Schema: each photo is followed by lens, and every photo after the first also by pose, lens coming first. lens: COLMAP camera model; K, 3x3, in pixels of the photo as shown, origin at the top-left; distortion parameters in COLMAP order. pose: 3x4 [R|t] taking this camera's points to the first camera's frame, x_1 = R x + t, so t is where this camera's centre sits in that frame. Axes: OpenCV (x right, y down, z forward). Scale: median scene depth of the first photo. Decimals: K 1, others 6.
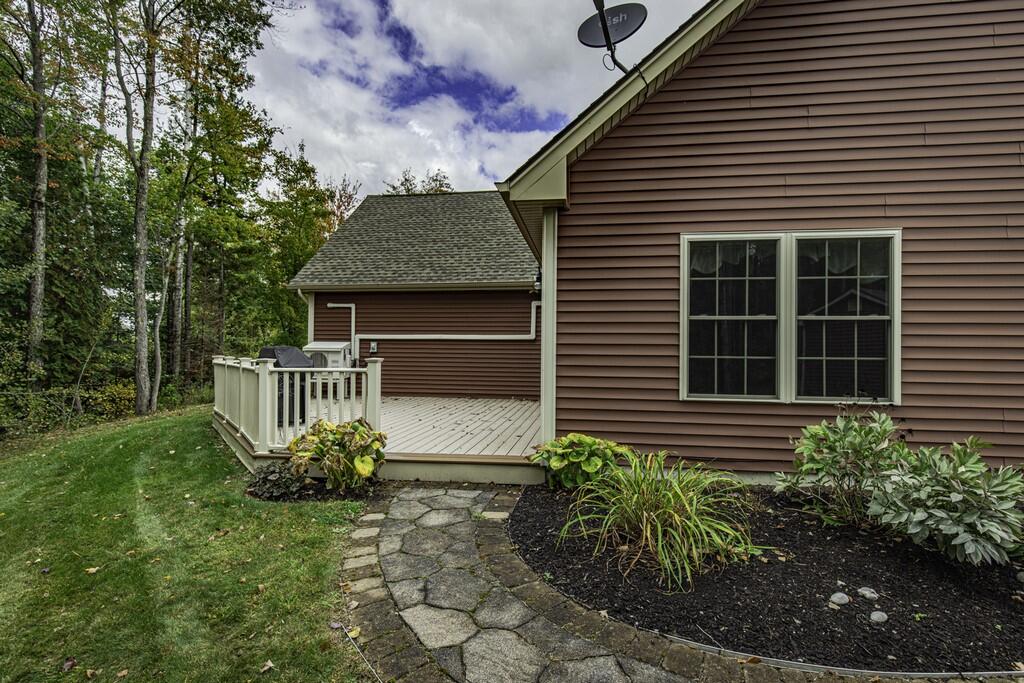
lens RADIAL K [[517.0, 0, 513.6], [0, 517.0, 344.7], [0, 0, 1]] dist [-0.001940, -0.000379]
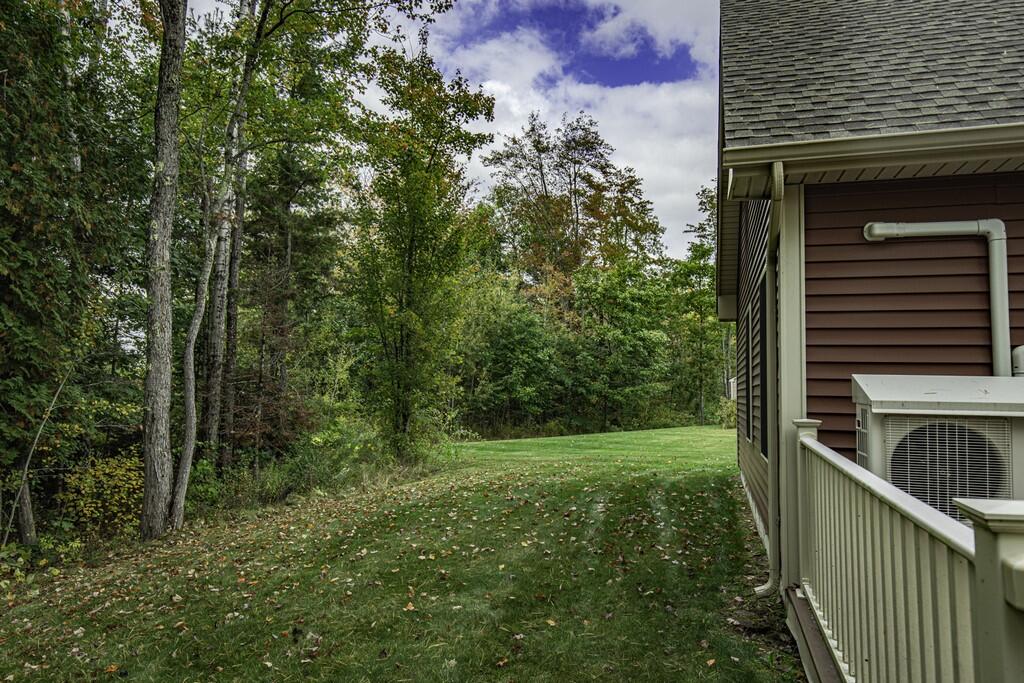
lens RADIAL K [[692.1, 0, 510.7], [0, 692.1, 340.8], [0, 0, 1]] dist [0.000820, 0.000211]
pose [[0.990568, -0.001104, -0.137019, -0.312270], [-0.007383, 0.998085, -0.061418, -0.000606], [0.136824, 0.061851, 0.988663, 0.413907]]
